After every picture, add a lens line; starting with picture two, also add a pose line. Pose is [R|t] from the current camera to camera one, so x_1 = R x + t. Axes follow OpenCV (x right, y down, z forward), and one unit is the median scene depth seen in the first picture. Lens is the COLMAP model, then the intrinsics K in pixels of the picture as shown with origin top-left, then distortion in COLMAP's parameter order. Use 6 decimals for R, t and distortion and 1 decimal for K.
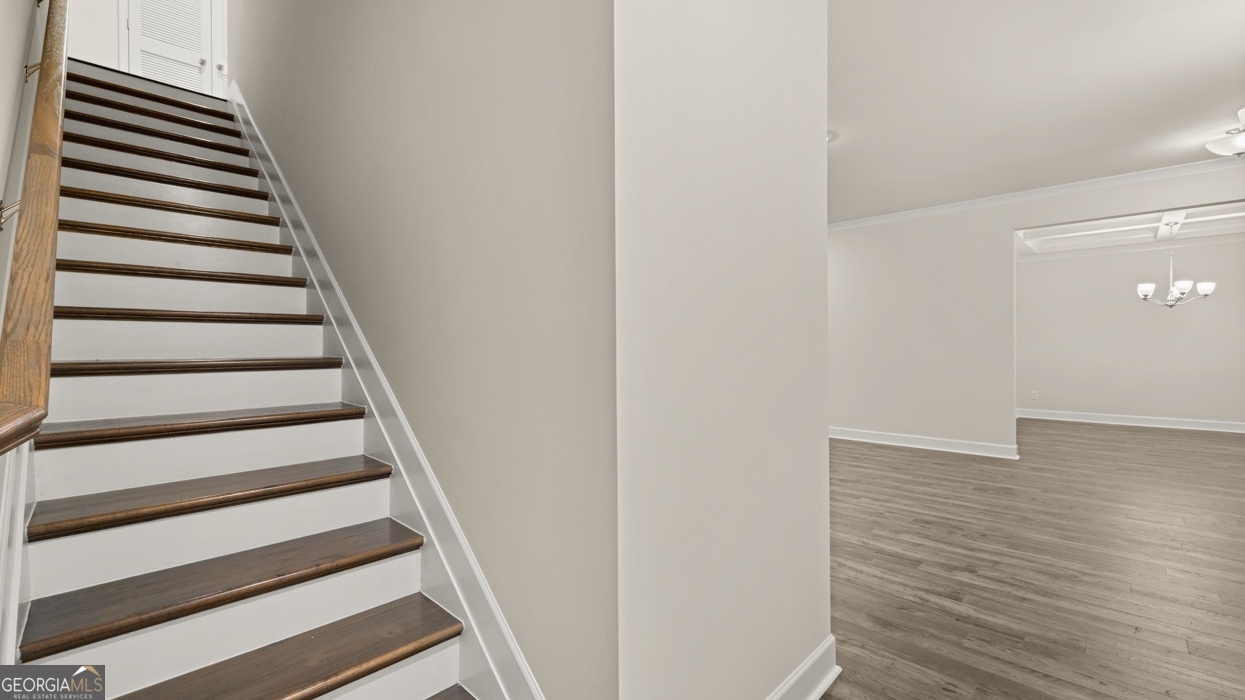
lens RADIAL K [[519.7, 0, 616.5], [0, 519.7, 349.0], [0, 0, 1]] dist [-0.000636, 0.000082]
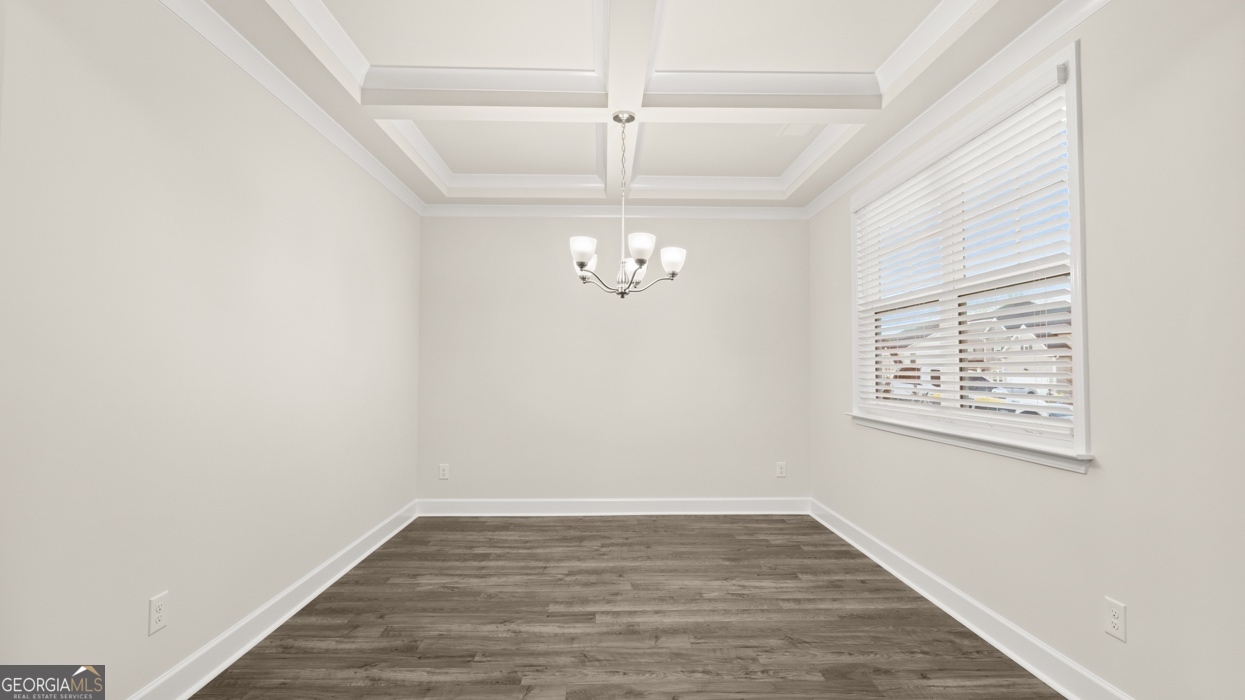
lens RADIAL K [[566.6, 0, 616.5], [0, 566.6, 356.0], [0, 0, 1]] dist [-0.001393, -0.000031]
pose [[0.700923, 0.024399, 0.712819, 0.721846], [-0.002650, 0.999497, -0.031606, -0.012662], [-0.713232, 0.020264, 0.700635, 0.666458]]
